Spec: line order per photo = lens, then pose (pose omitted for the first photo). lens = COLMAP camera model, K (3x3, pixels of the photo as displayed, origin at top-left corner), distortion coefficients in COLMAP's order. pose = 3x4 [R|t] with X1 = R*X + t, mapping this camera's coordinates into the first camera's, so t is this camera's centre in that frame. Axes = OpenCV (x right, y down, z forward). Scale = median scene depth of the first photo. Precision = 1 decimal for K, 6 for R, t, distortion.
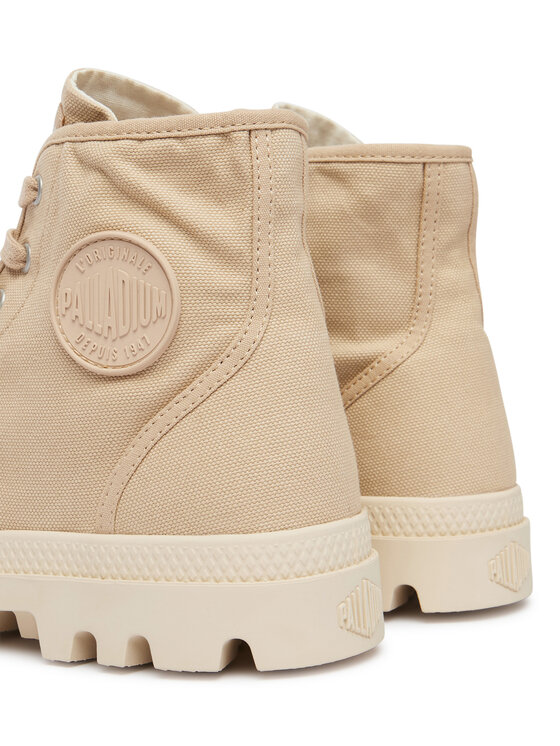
lens RADIAL K [[1303.4, 0, 276.8], [0, 1303.4, 367.1], [0, 0, 1]] dist [-0.136484, 0.000000]
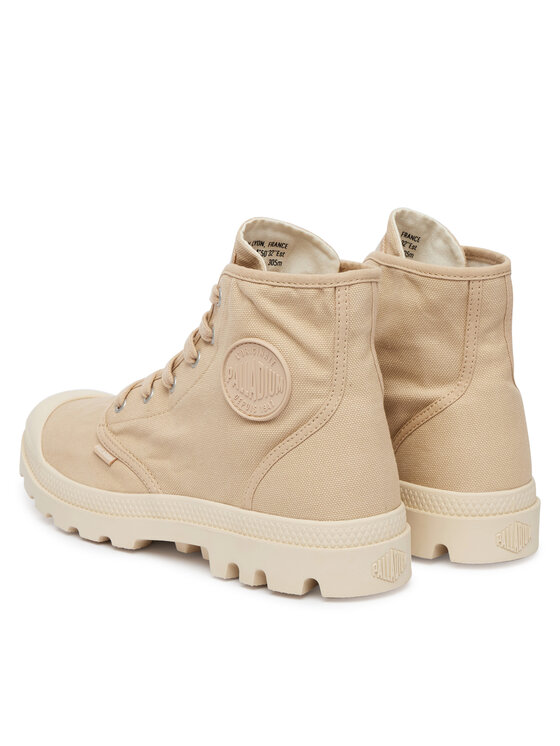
lens RADIAL K [[1454.6, 0, 282.1], [0, 1454.6, 375.0], [0, 0, 1]] dist [-0.373332, 0.000000]
pose [[0.970937, 0.073725, -0.227698, 0.337030], [-0.037325, 0.986377, 0.160212, -0.355629], [0.236408, -0.147057, 0.960461, -0.811046]]
